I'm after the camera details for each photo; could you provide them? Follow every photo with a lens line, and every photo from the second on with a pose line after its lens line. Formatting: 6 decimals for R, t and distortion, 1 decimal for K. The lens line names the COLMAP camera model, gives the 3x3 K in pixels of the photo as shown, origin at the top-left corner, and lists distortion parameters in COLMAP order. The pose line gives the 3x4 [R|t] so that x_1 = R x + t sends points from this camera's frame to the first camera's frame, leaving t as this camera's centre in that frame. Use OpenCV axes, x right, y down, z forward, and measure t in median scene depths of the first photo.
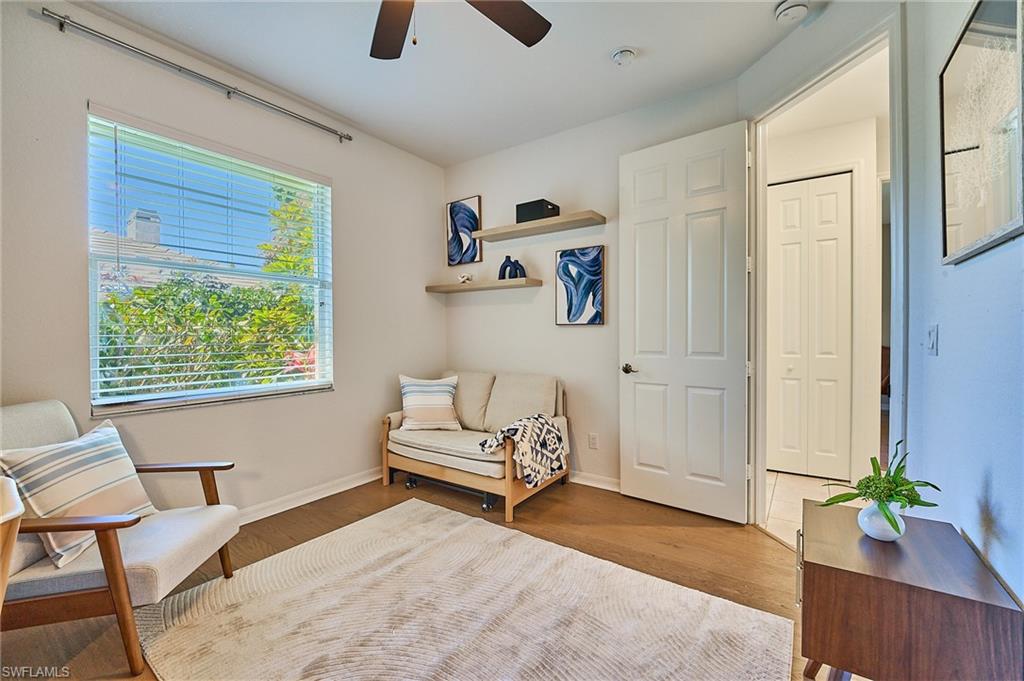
lens RADIAL K [[421.0, 0, 510.0], [0, 421.0, 337.4], [0, 0, 1]] dist [0.000229, -0.000378]
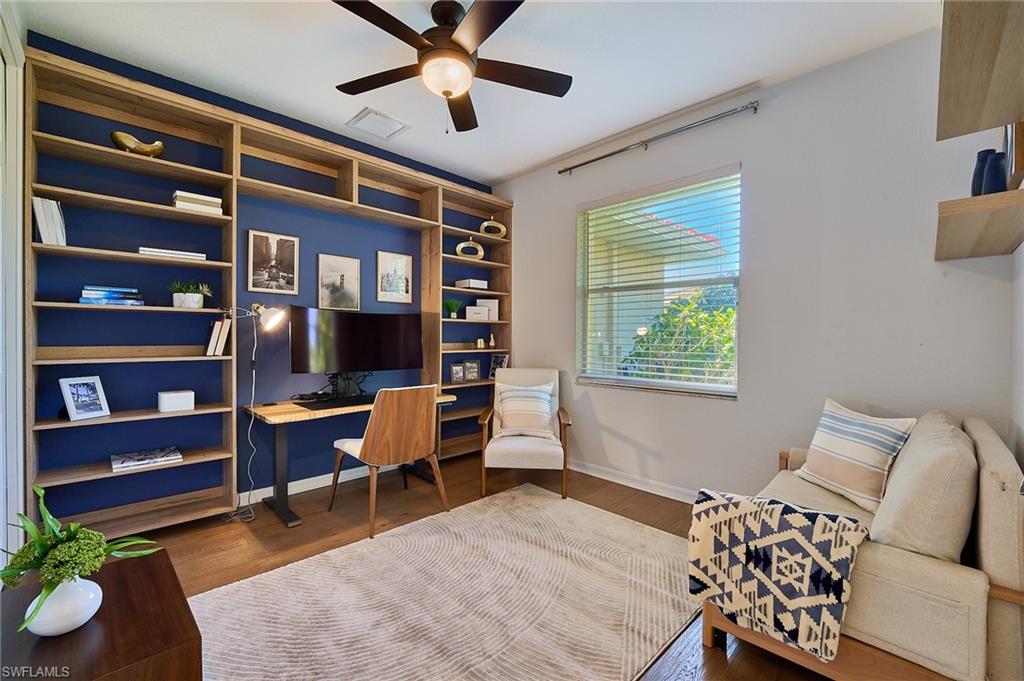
lens RADIAL K [[421.0, 0, 510.0], [0, 421.0, 337.4], [0, 0, 1]] dist [0.000229, -0.000378]
pose [[-0.166039, 0.007567, -0.986090, 0.625848], [-0.011466, 0.999888, 0.009603, -0.012014], [0.986052, 0.012901, -0.165934, 0.787236]]
